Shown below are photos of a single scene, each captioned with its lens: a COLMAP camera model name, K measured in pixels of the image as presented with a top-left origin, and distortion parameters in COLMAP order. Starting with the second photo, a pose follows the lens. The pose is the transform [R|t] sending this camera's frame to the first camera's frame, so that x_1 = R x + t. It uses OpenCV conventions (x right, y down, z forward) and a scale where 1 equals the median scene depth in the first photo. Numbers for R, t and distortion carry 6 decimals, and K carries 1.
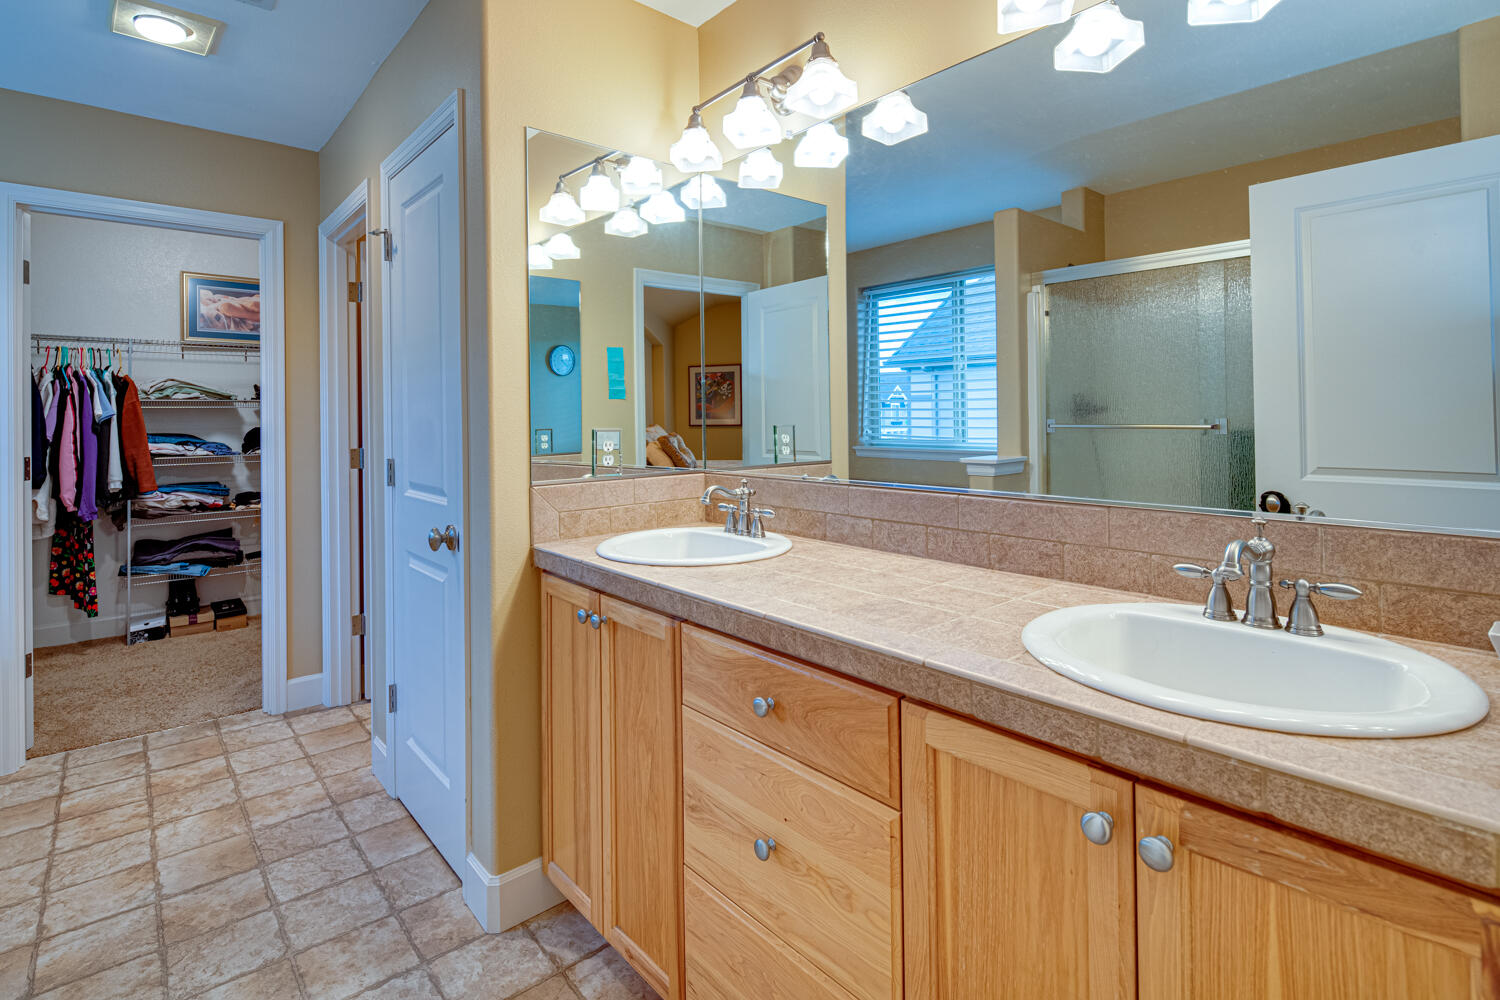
lens RADIAL K [[729.4, 0, 751.9], [0, 729.4, 496.4], [0, 0, 1]] dist [0.006762, -0.006469]
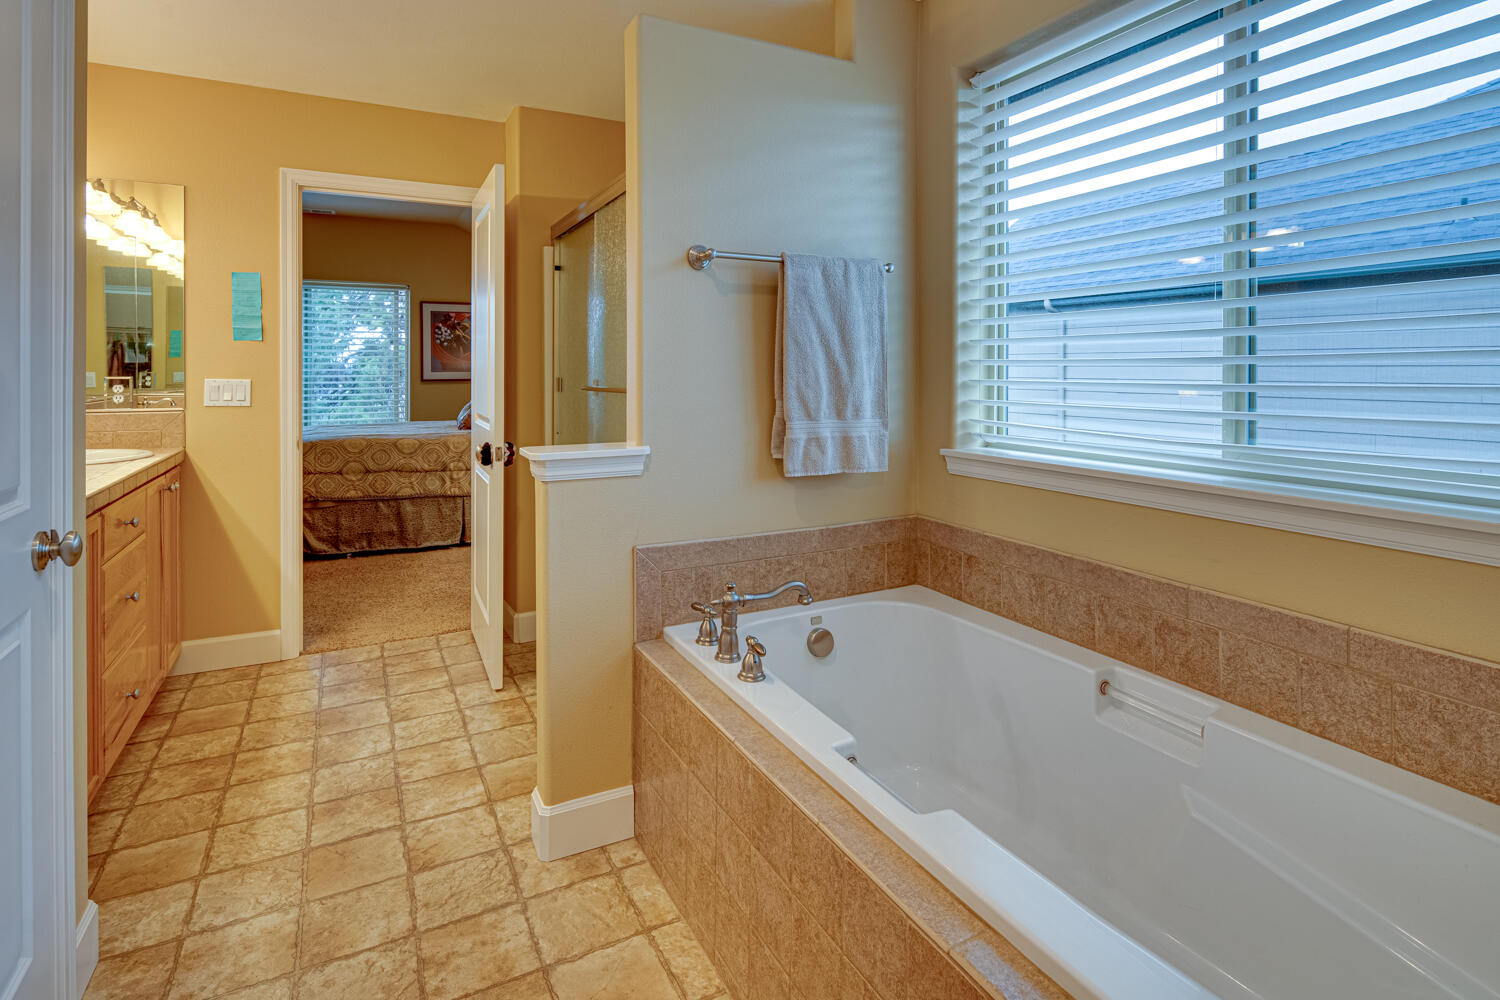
lens RADIAL K [[729.4, 0, 749.1], [0, 729.4, 507.0], [0, 0, 1]] dist [0.006762, -0.006469]
pose [[-0.976747, -0.030327, 0.212242, -1.470341], [0.032486, 0.957580, 0.286330, -0.167486], [-0.211922, 0.286567, -0.934328, 1.700444]]
